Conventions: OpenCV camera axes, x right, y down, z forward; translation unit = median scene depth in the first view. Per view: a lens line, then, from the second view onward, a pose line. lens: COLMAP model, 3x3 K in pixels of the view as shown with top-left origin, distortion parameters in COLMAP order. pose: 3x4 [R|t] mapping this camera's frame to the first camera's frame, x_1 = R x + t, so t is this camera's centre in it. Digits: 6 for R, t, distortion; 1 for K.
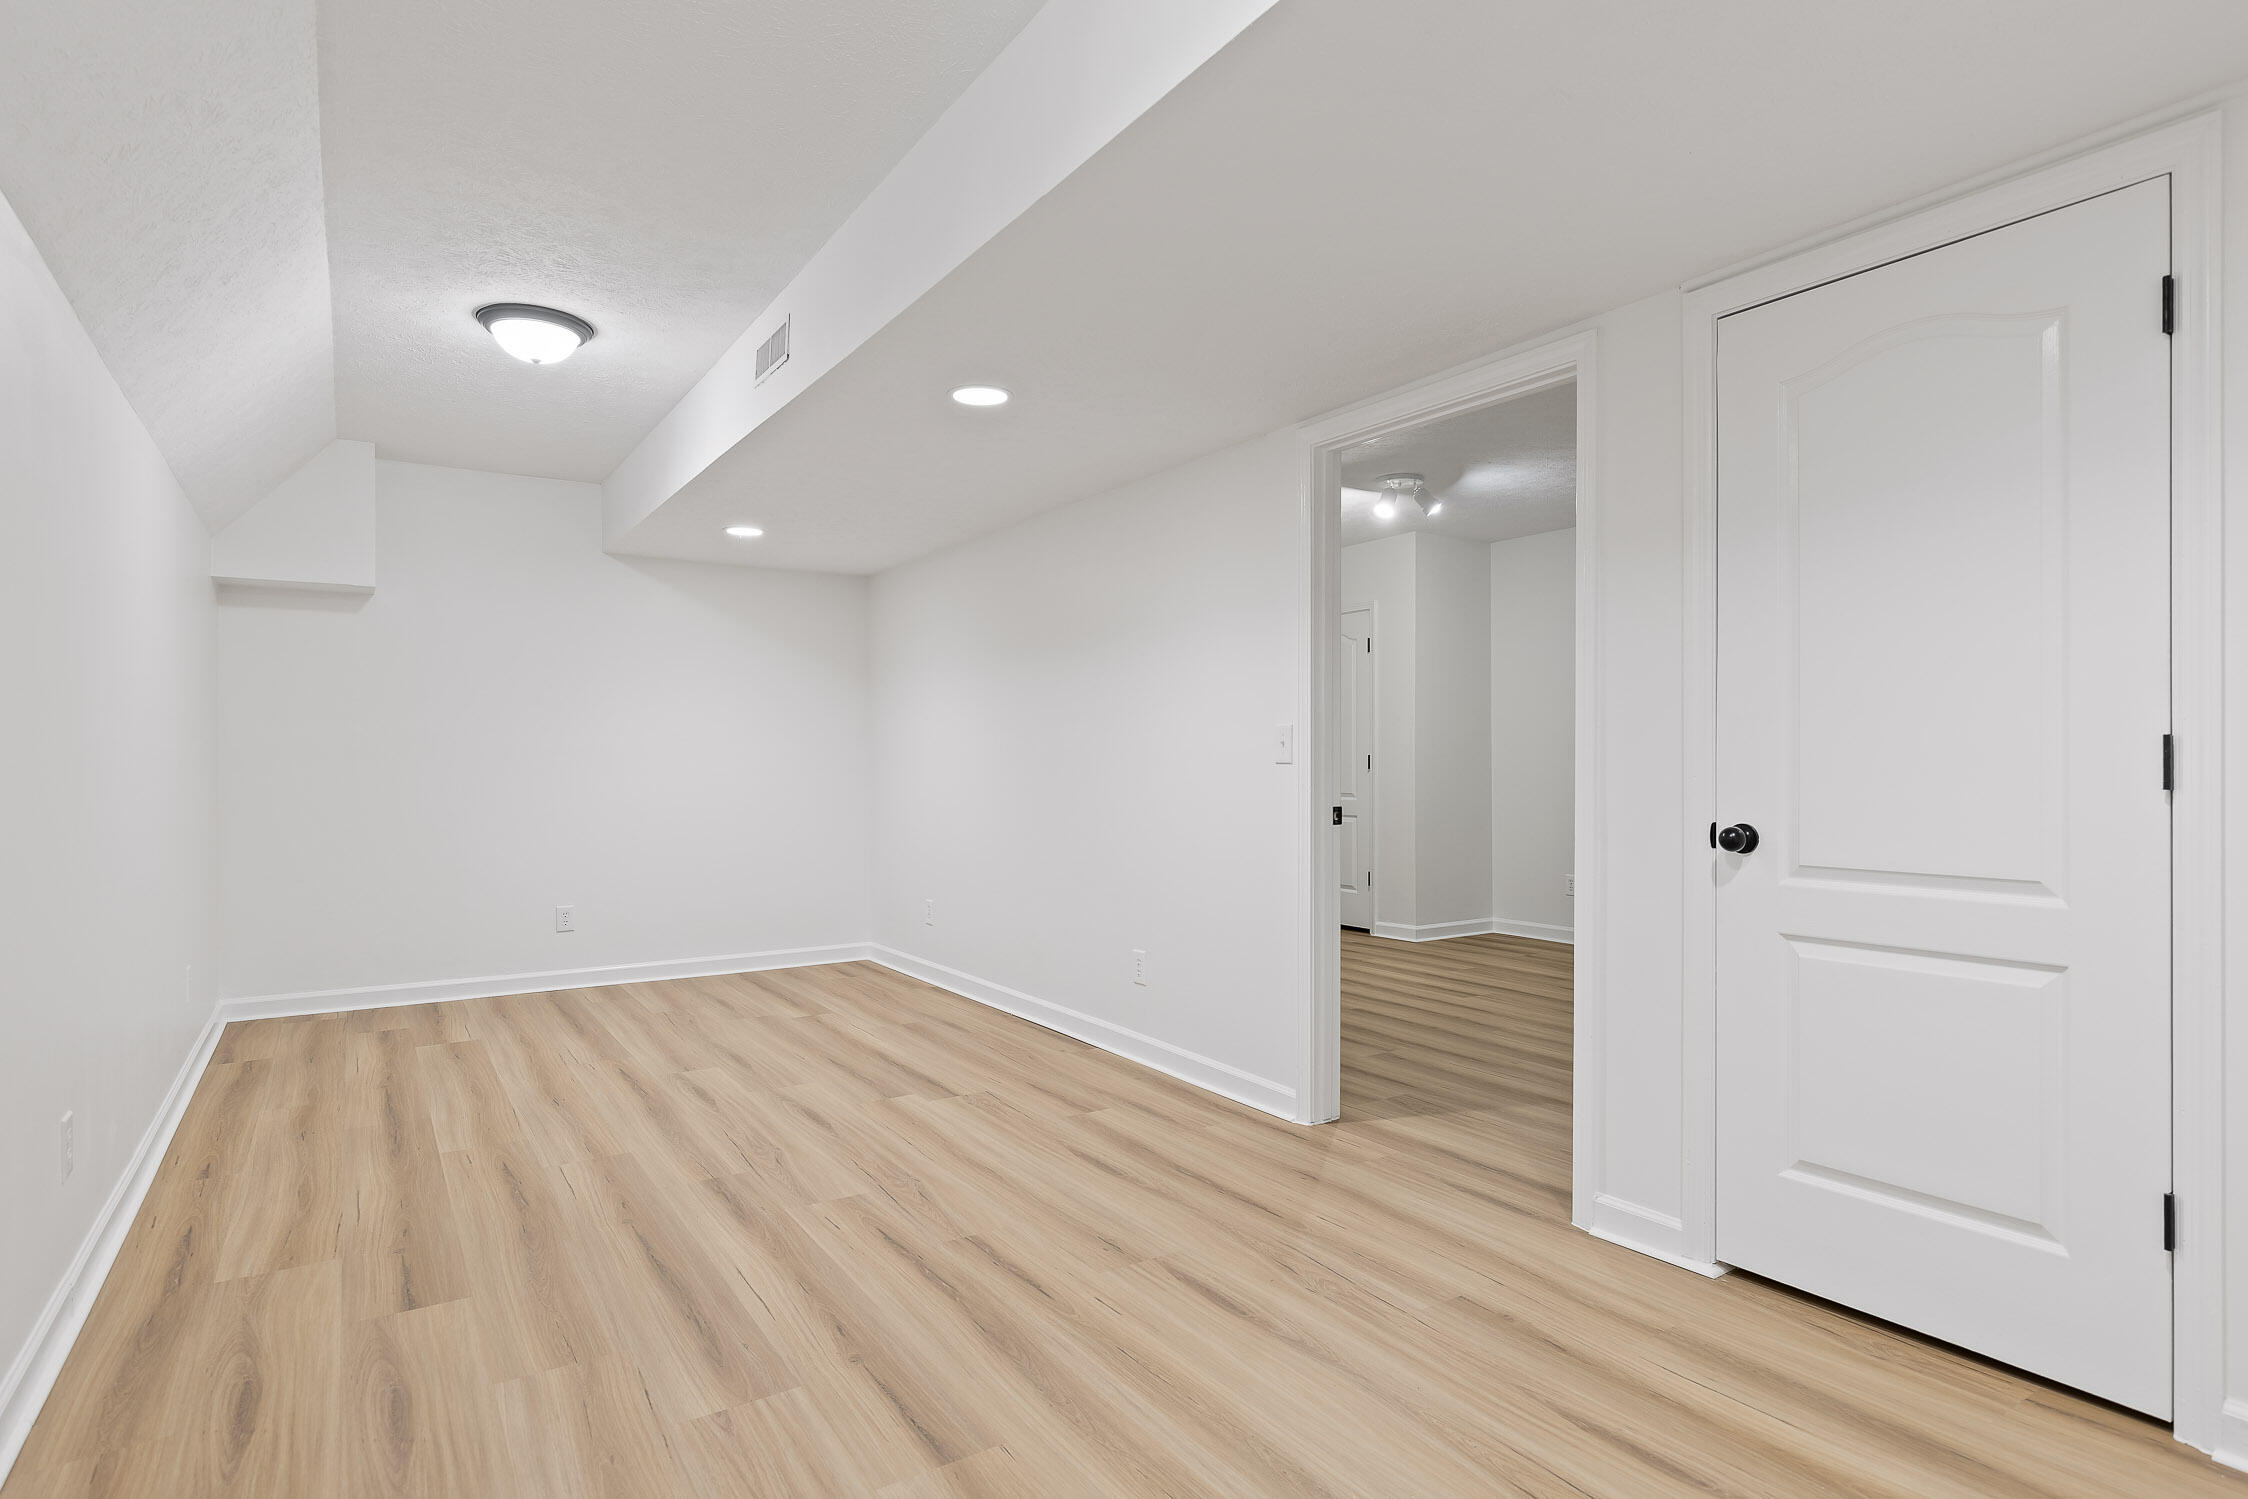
lens RADIAL K [[1148.2, 0, 1122.4], [0, 1148.2, 753.5], [0, 0, 1]] dist [-0.002559, -0.000398]
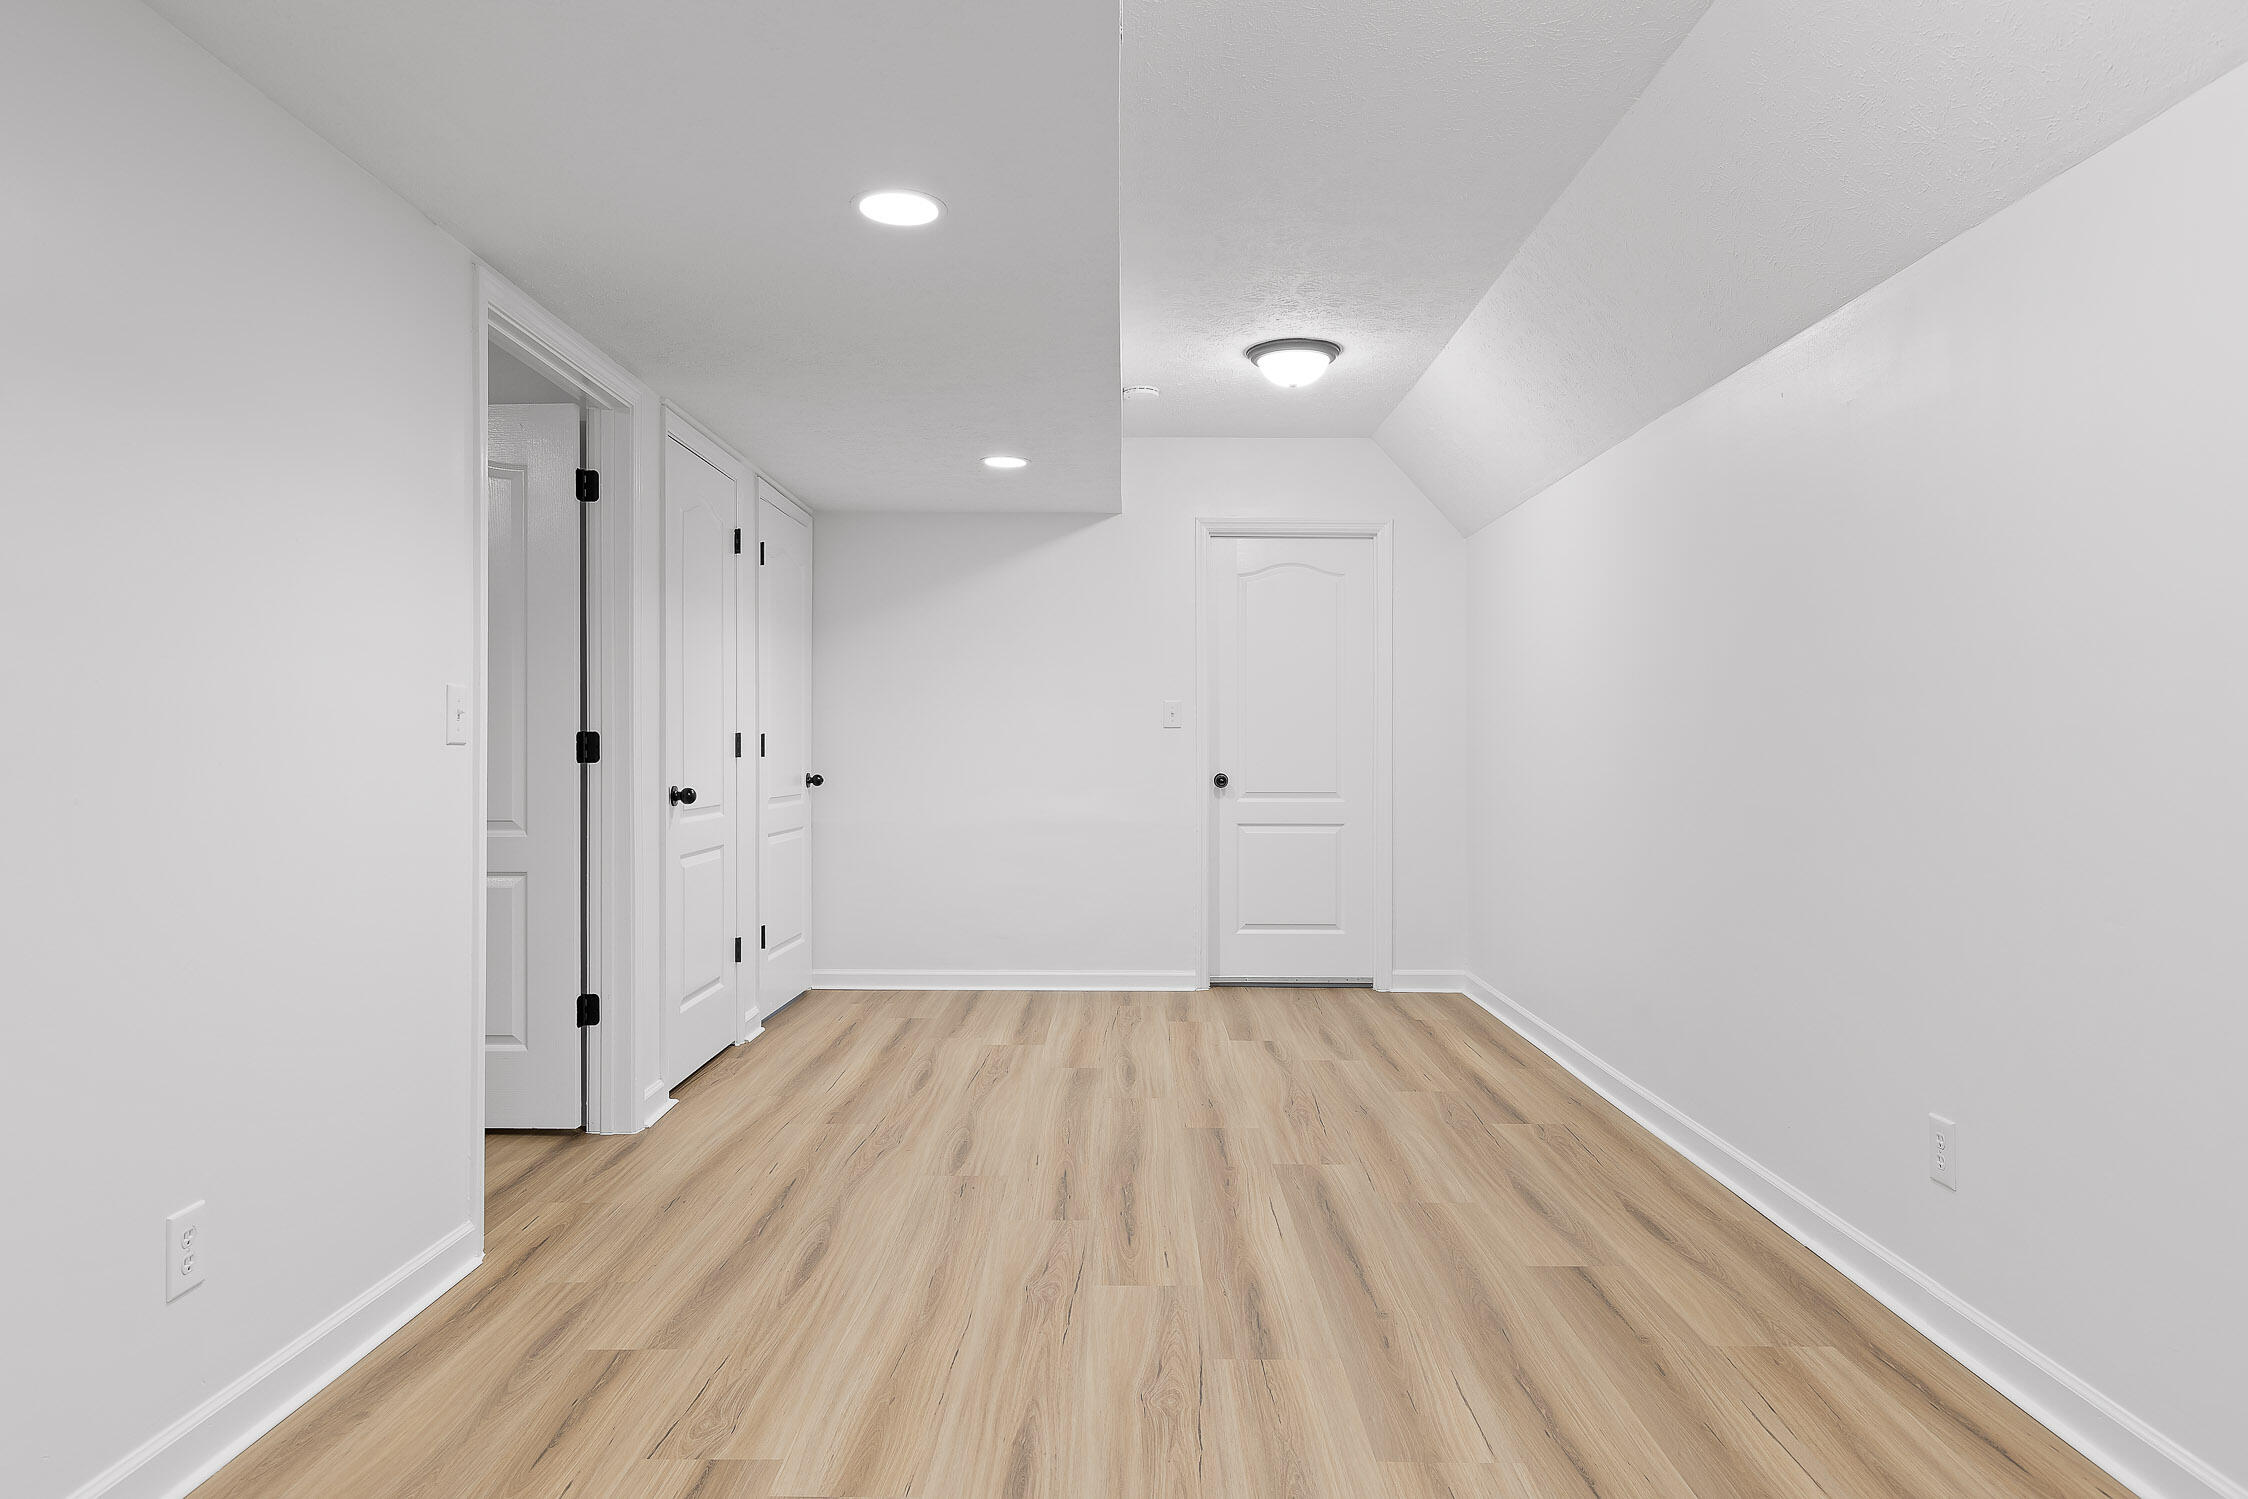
lens RADIAL K [[1418.4, 0, 1120.2], [0, 1418.4, 749.6], [0, 0, 1]] dist [0.002039, 0.000517]
pose [[-0.830665, -0.000784, 0.556772, -0.826416], [-0.004551, 0.999975, -0.005381, 0.020092], [-0.556754, -0.007004, -0.830648, 1.916835]]
